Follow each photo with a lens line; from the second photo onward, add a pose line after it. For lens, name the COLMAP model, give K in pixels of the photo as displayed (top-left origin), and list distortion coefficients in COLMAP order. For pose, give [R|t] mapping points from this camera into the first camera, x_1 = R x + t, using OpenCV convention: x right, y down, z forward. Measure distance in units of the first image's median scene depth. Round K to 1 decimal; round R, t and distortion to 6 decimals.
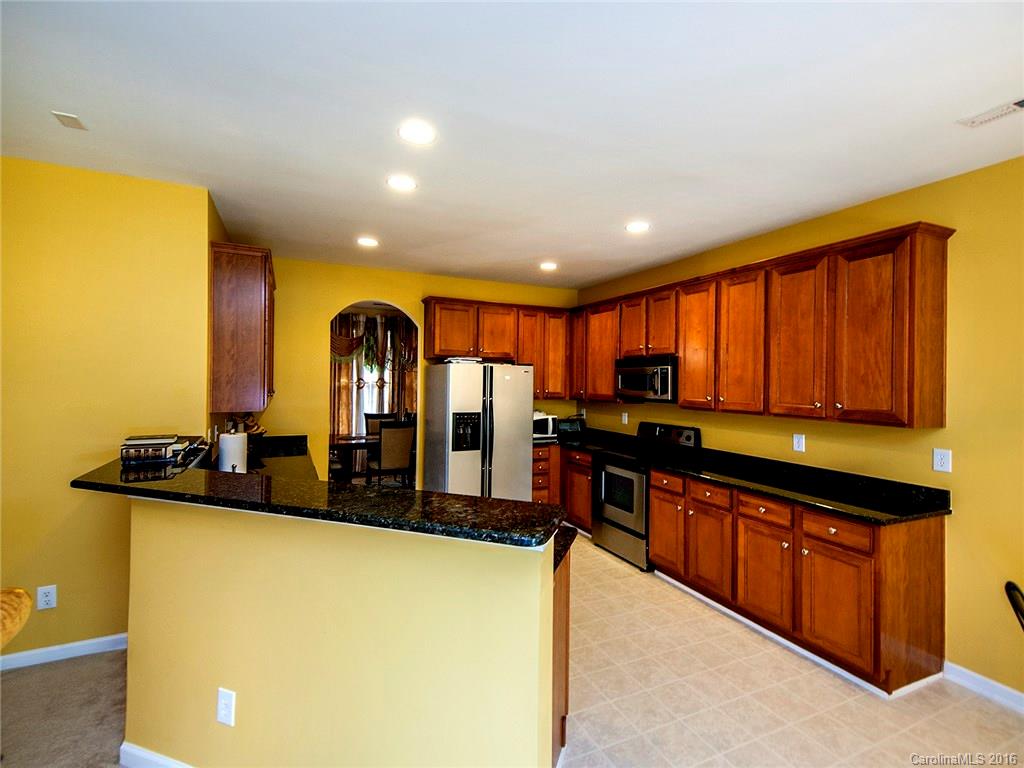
lens RADIAL K [[467.2, 0, 510.0], [0, 467.2, 374.6], [0, 0, 1]] dist [0.022508, -0.002450]
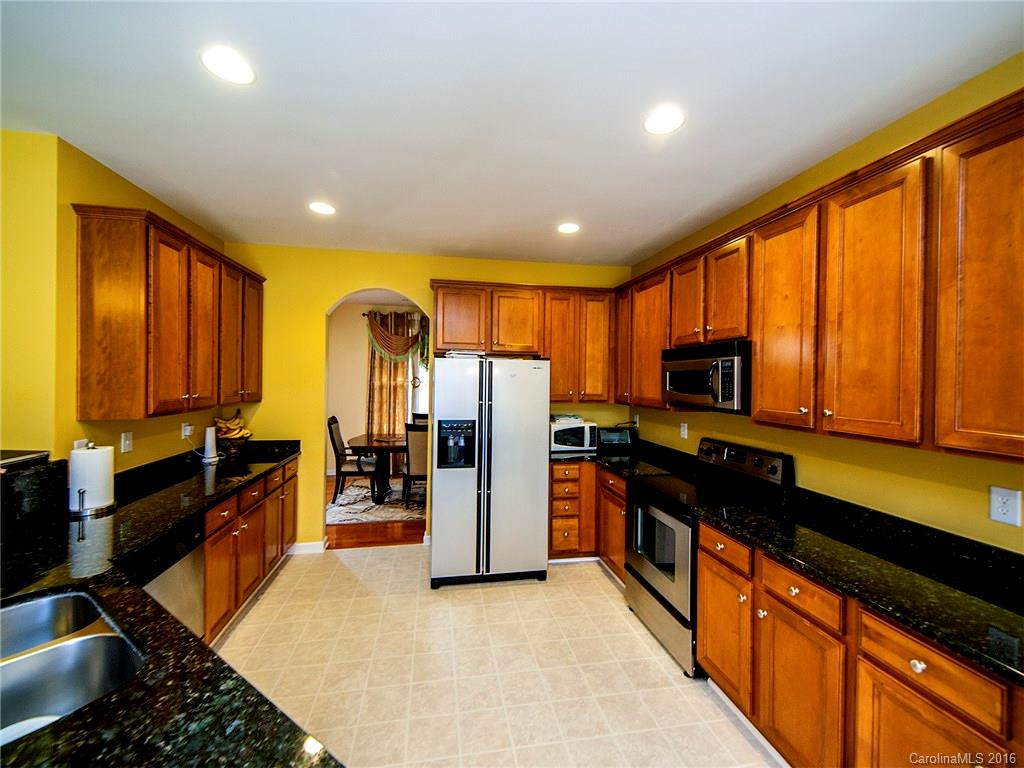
lens RADIAL K [[418.6, 0, 508.5], [0, 418.6, 377.6], [0, 0, 1]] dist [0.014079, -0.006090]
pose [[0.965668, -0.001969, -0.259771, 0.230712], [0.004151, 0.999961, 0.007853, 0.005616], [0.259745, -0.008662, 0.965638, 0.449924]]
